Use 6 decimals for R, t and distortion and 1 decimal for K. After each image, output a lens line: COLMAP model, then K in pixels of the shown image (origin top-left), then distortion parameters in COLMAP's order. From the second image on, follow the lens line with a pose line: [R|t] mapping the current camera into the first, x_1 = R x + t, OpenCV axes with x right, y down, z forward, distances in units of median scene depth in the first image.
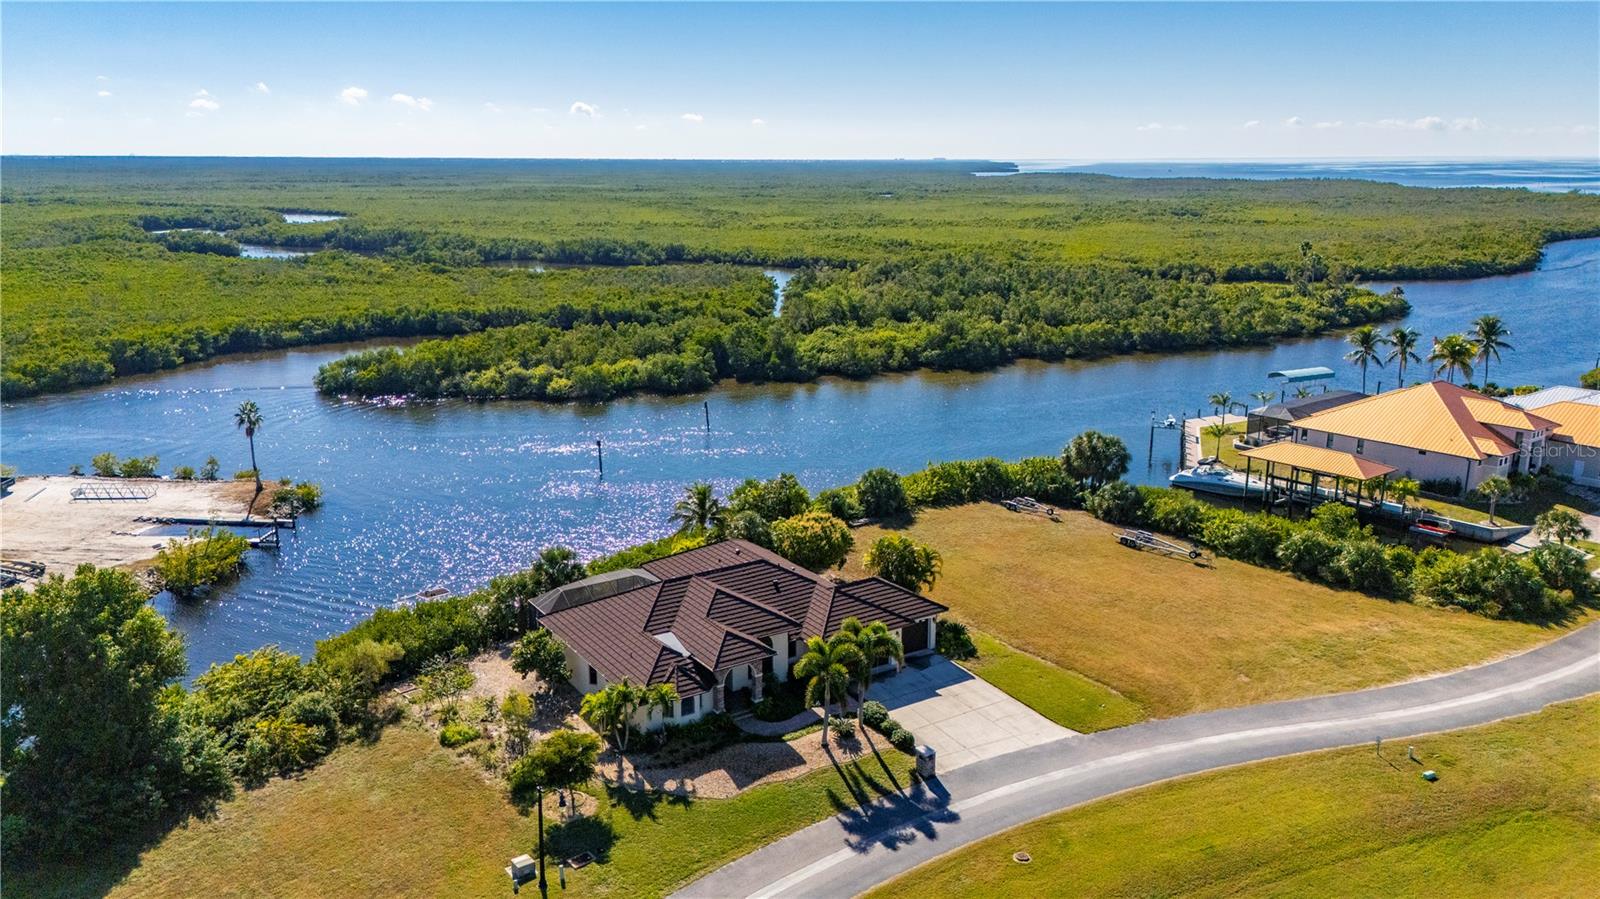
lens RADIAL K [[1164.3, 0, 798.9], [0, 1164.3, 455.3], [0, 0, 1]] dist [0.080765, -0.095003]
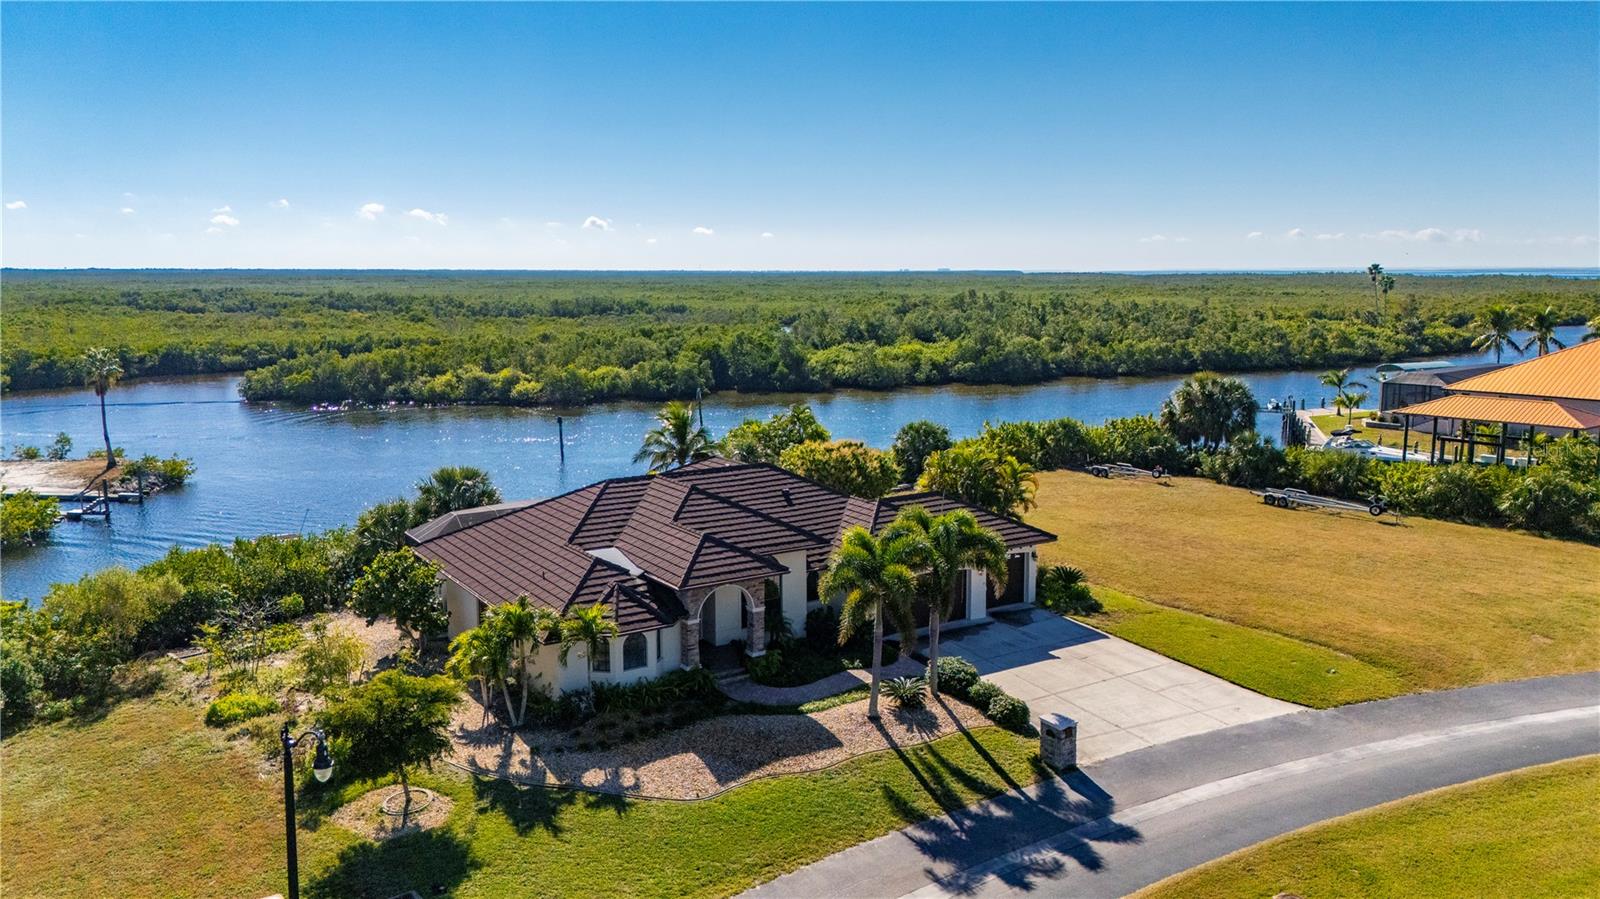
lens RADIAL K [[1195.3, 0, 797.6], [0, 1195.3, 447.0], [0, 0, 1]] dist [0.063388, -0.043076]
pose [[0.999968, -0.003359, -0.007194, -0.009765], [0.002695, 0.995898, -0.090447, 0.157674], [0.007468, 0.090425, 0.995875, 0.379868]]
